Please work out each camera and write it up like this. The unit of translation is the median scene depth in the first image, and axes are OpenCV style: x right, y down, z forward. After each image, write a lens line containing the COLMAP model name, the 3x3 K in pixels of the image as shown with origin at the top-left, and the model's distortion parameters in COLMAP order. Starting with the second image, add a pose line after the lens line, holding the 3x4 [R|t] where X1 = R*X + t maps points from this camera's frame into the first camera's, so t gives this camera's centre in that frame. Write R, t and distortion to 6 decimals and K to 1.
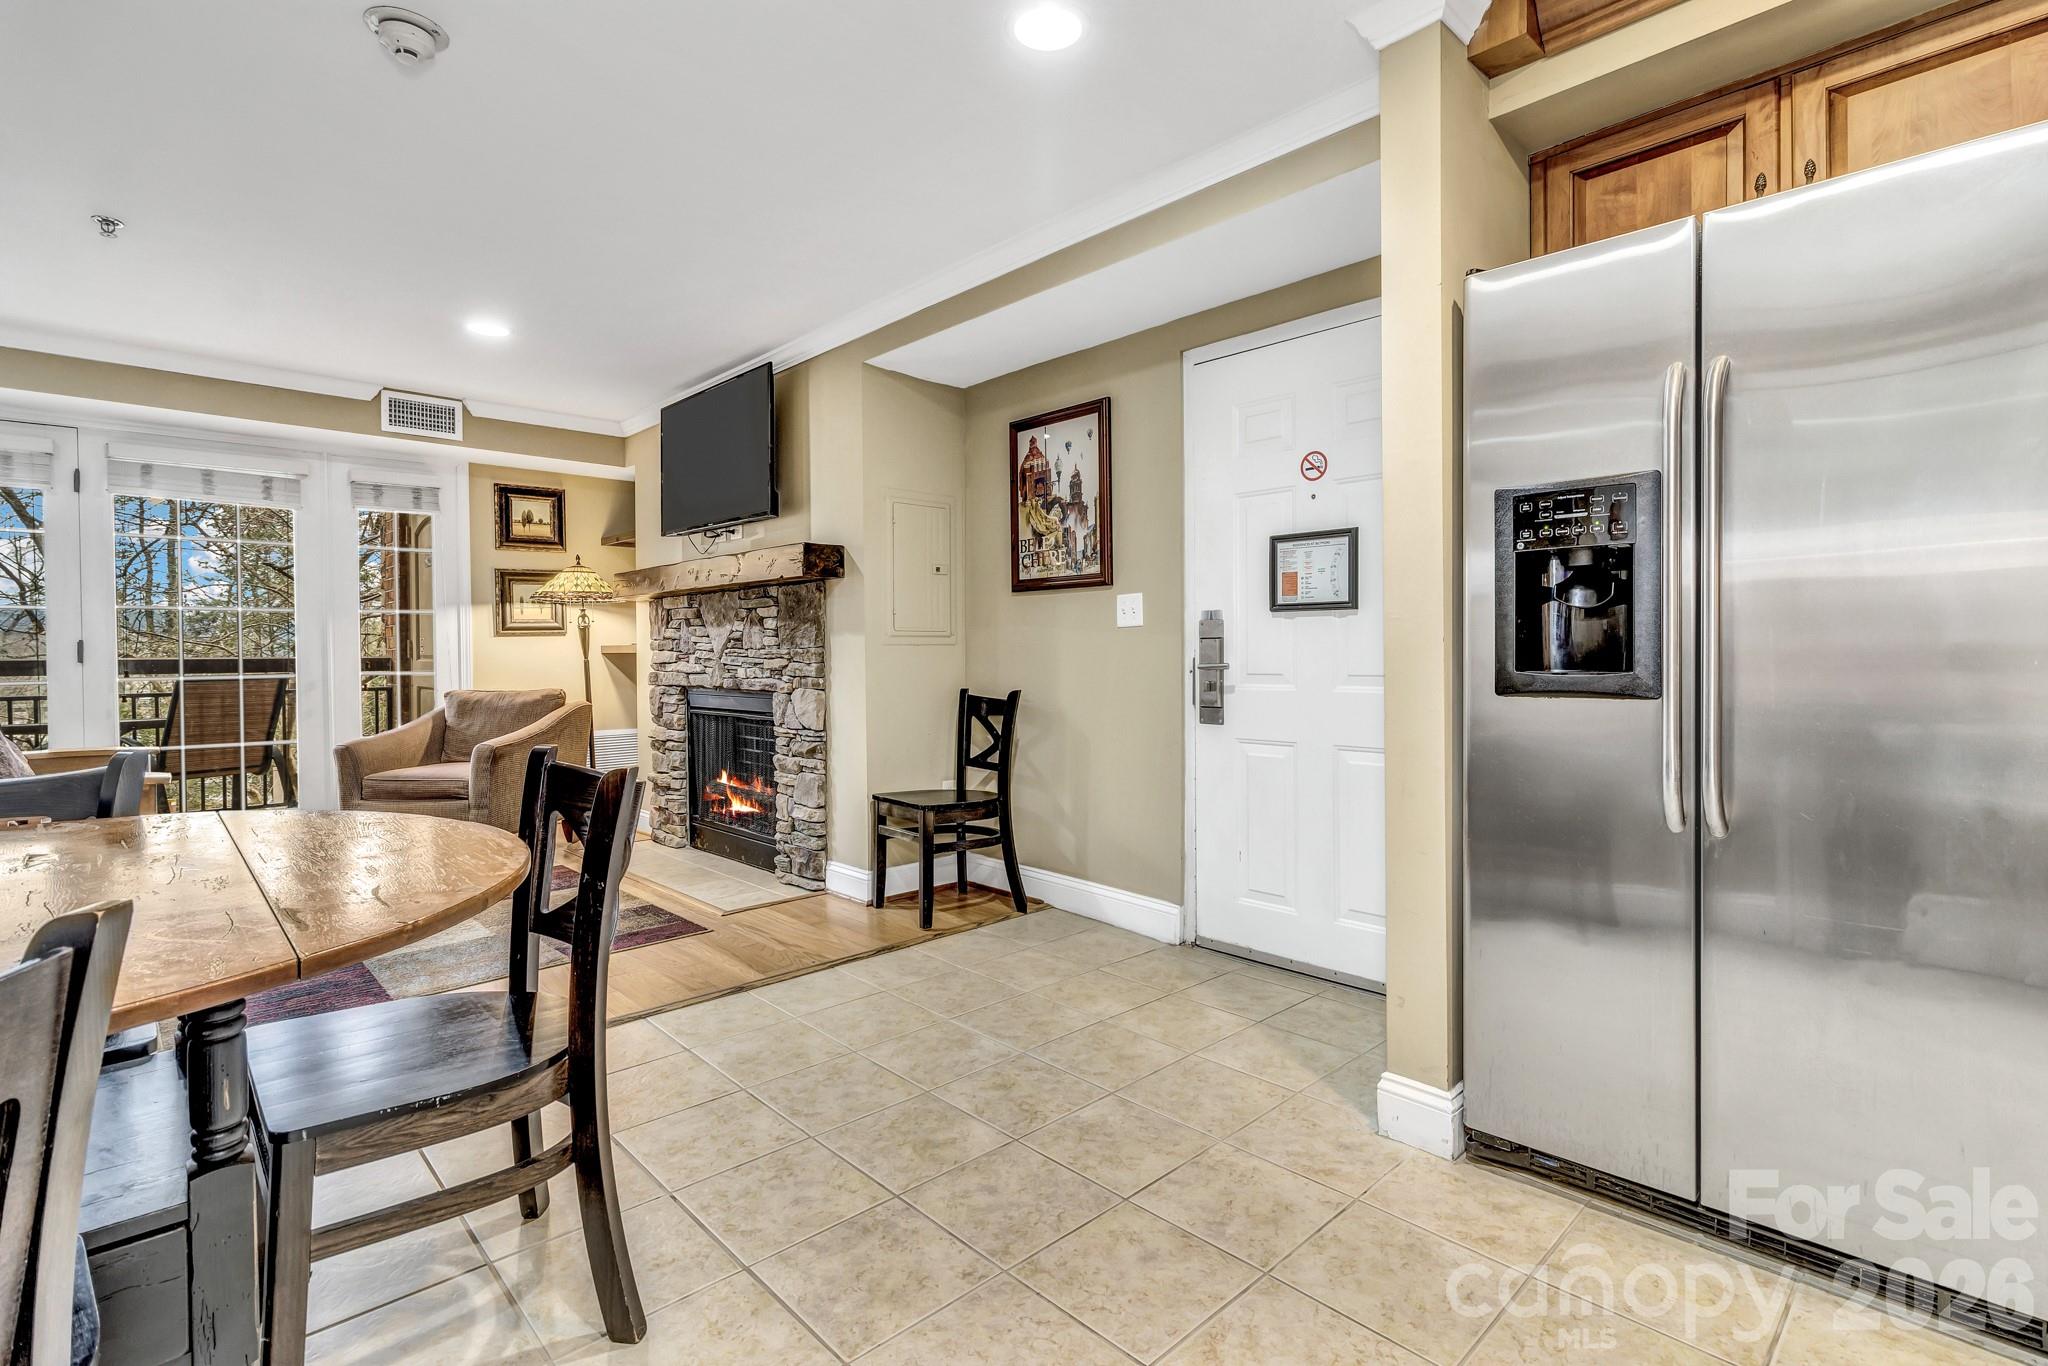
lens RADIAL K [[937.7, 0, 1025.8], [0, 937.7, 659.6], [0, 0, 1]] dist [-0.000216, 0.000588]
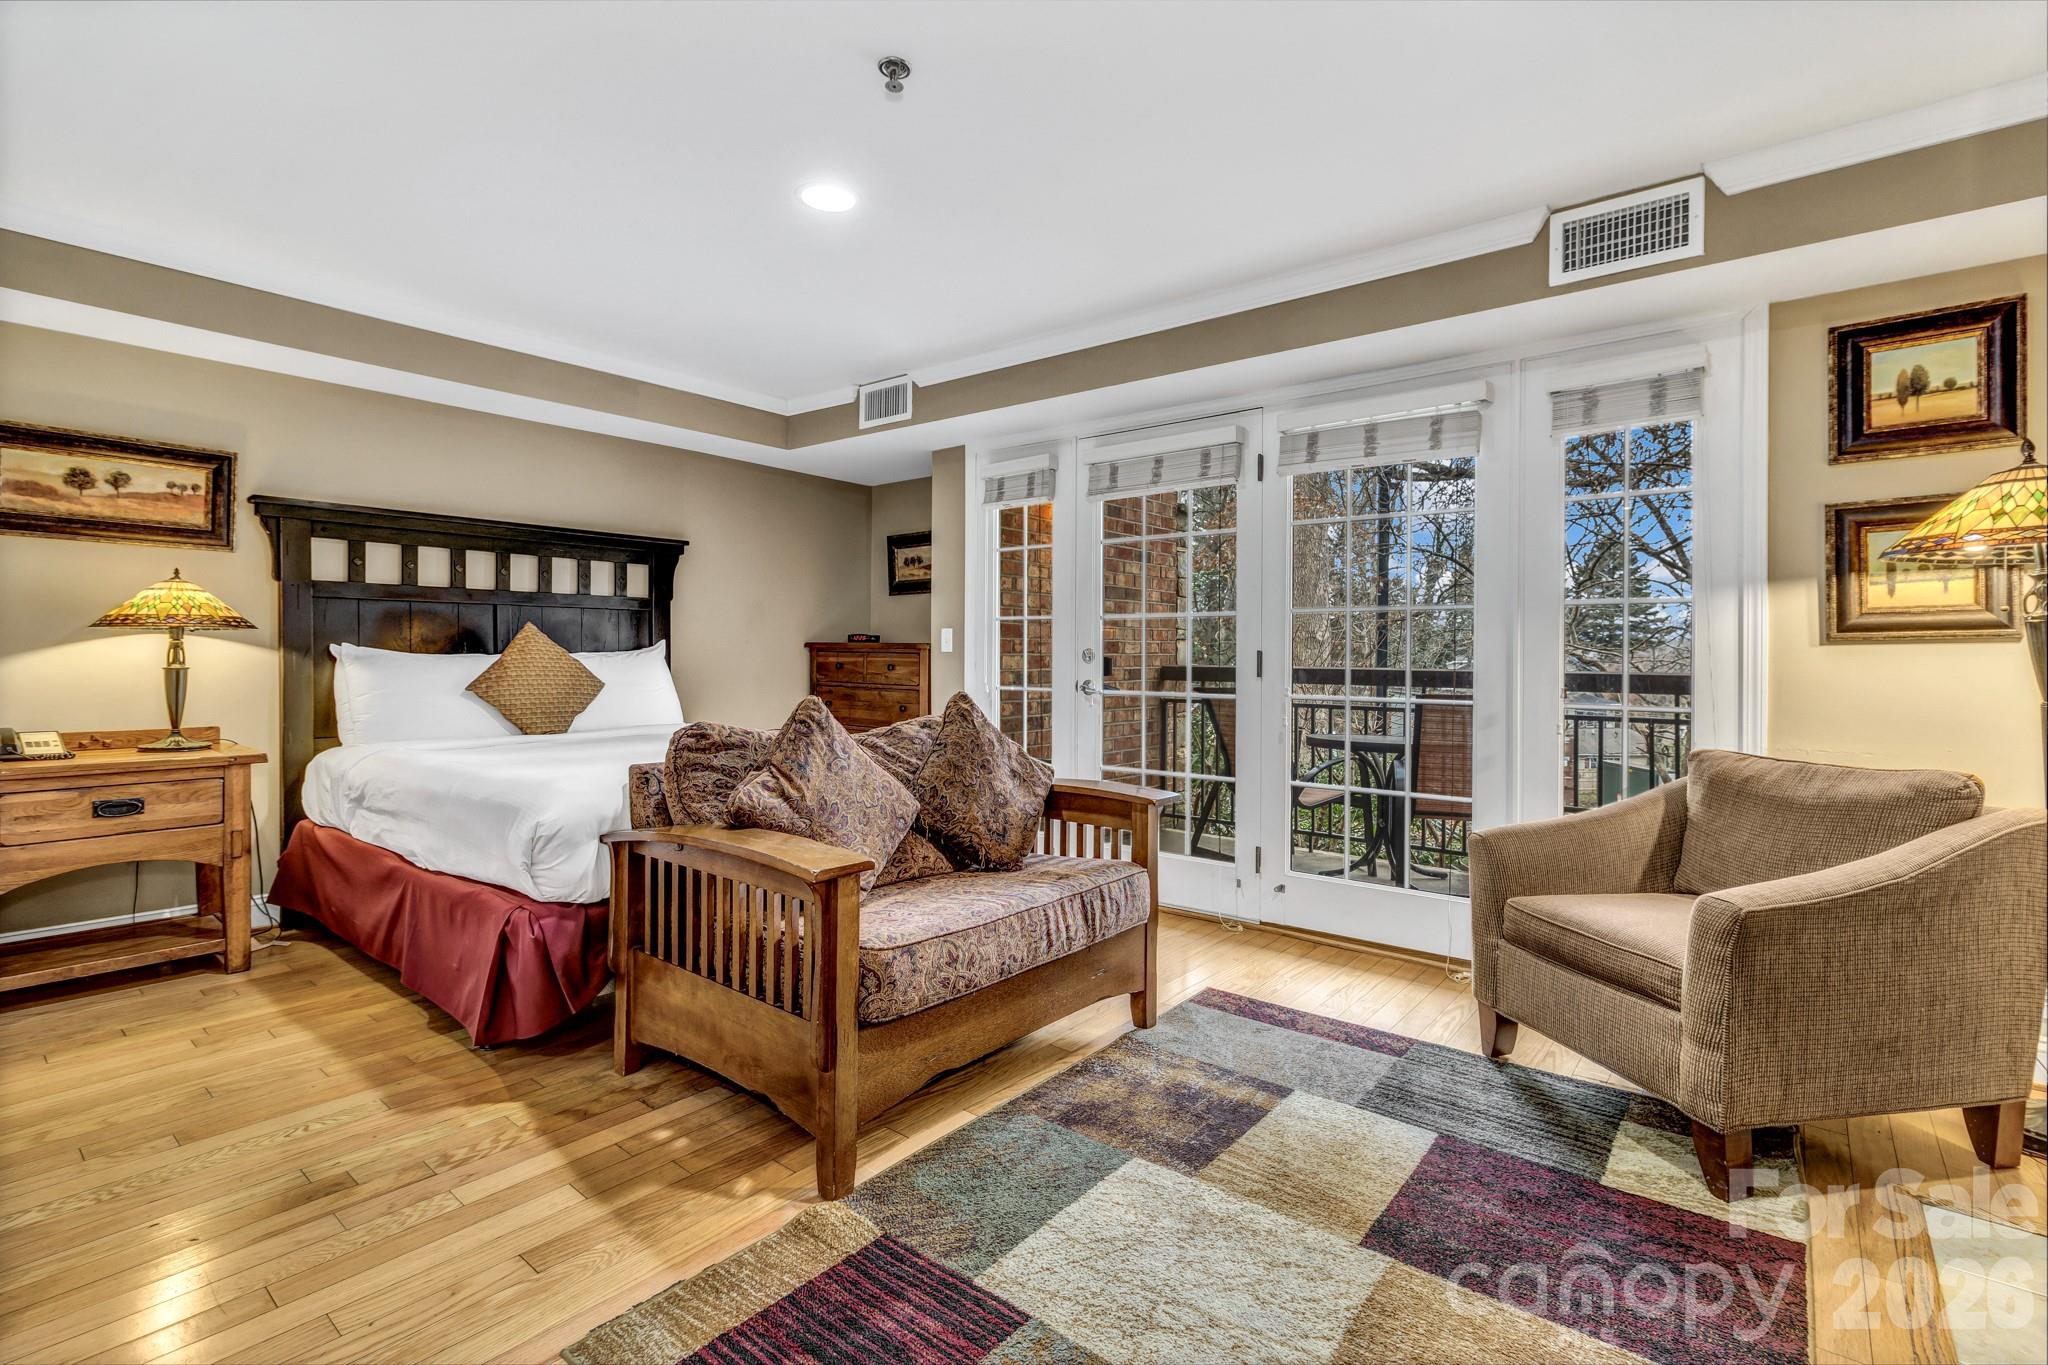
lens RADIAL K [[937.7, 0, 1029.2], [0, 937.7, 656.0], [0, 0, 1]] dist [-0.000216, 0.000588]
pose [[0.116229, 0.010010, -0.993172, -0.152029], [-0.019014, 0.999788, 0.007852, -0.017197], [0.993040, 0.017971, 0.116395, 0.622015]]
